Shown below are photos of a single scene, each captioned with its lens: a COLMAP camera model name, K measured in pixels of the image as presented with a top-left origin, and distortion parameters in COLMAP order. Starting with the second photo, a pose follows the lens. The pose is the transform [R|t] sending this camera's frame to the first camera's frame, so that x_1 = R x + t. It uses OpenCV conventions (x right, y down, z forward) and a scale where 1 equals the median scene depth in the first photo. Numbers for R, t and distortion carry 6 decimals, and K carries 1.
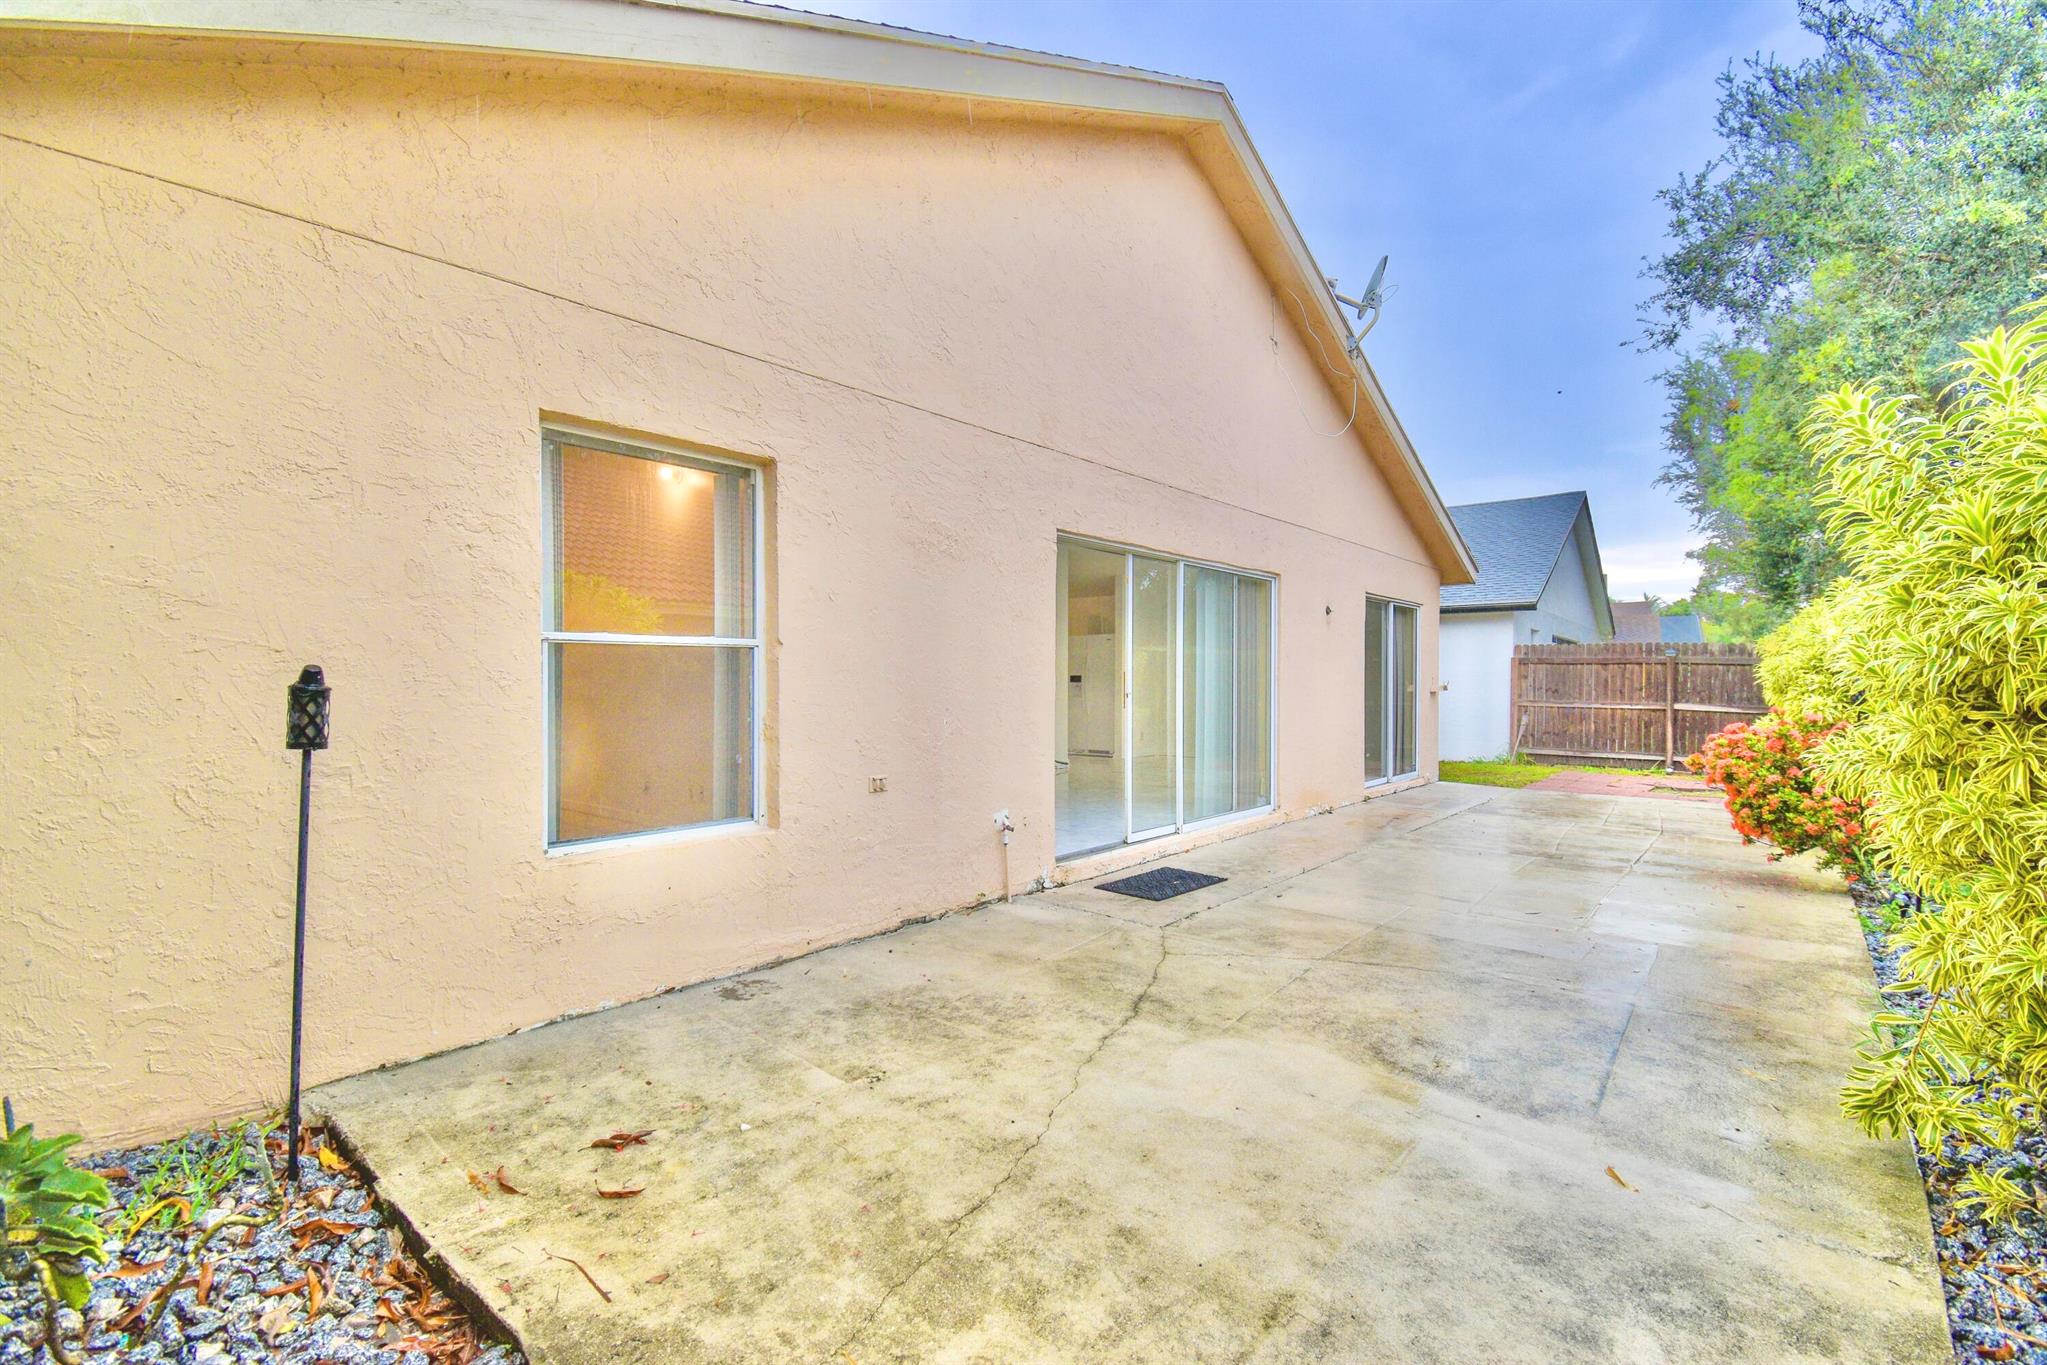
lens RADIAL K [[899.7, 0, 1017.4], [0, 899.7, 692.2], [0, 0, 1]] dist [0.023486, -0.028332]
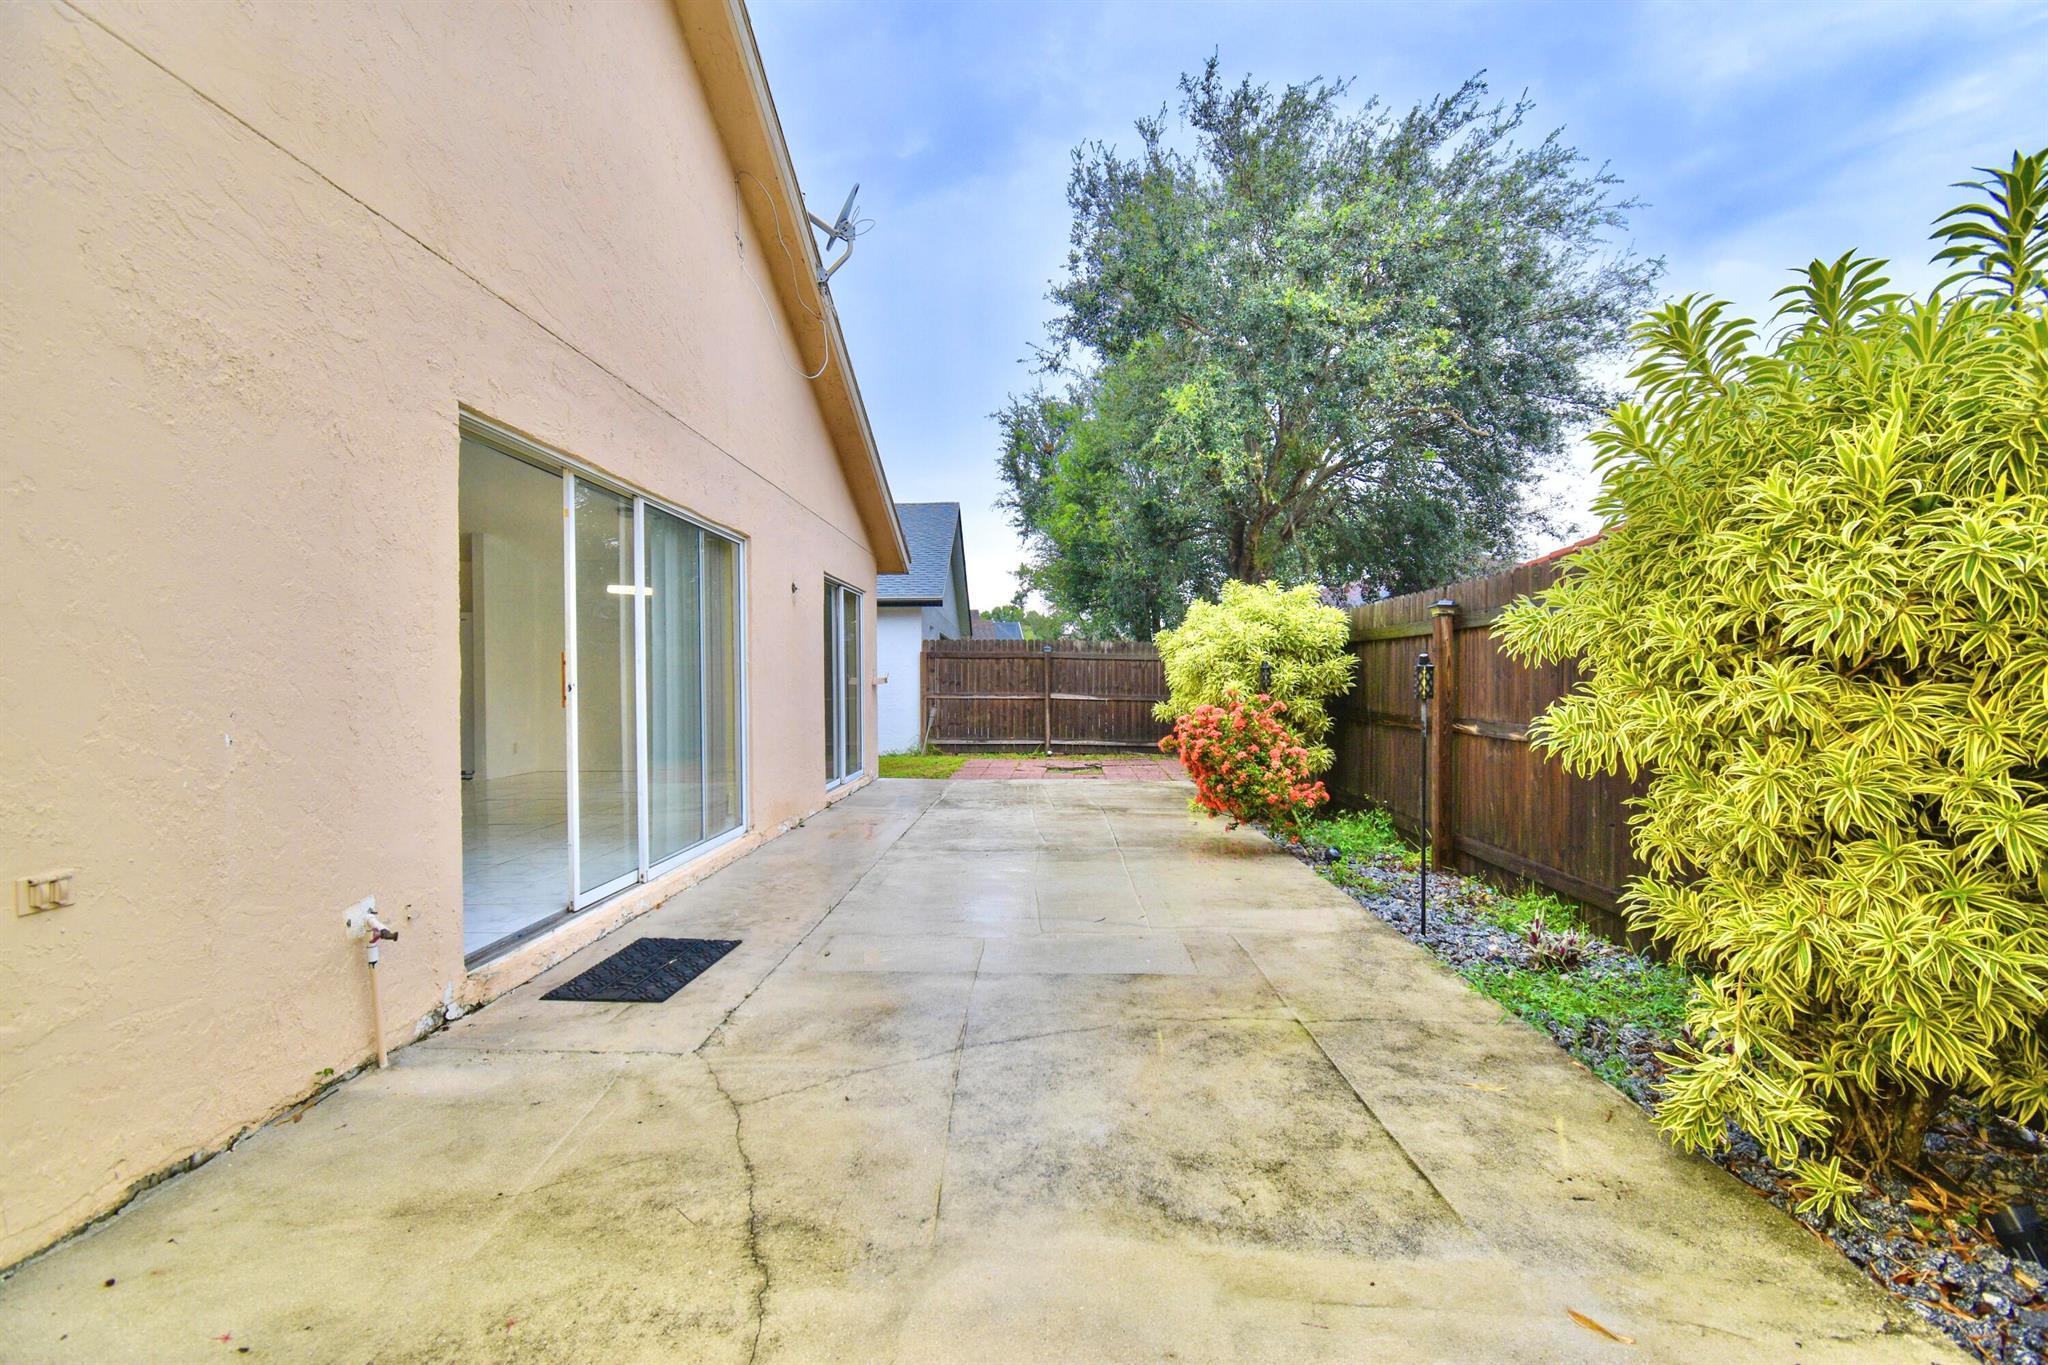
lens RADIAL K [[900.2, 0, 1017.9], [0, 900.2, 692.2], [0, 0, 1]] dist [0.023486, -0.028332]
pose [[0.767825, -0.015702, 0.640467, -0.052142], [0.016711, 0.999850, 0.004479, 0.009354], [-0.640442, 0.007264, 0.767972, 0.290428]]
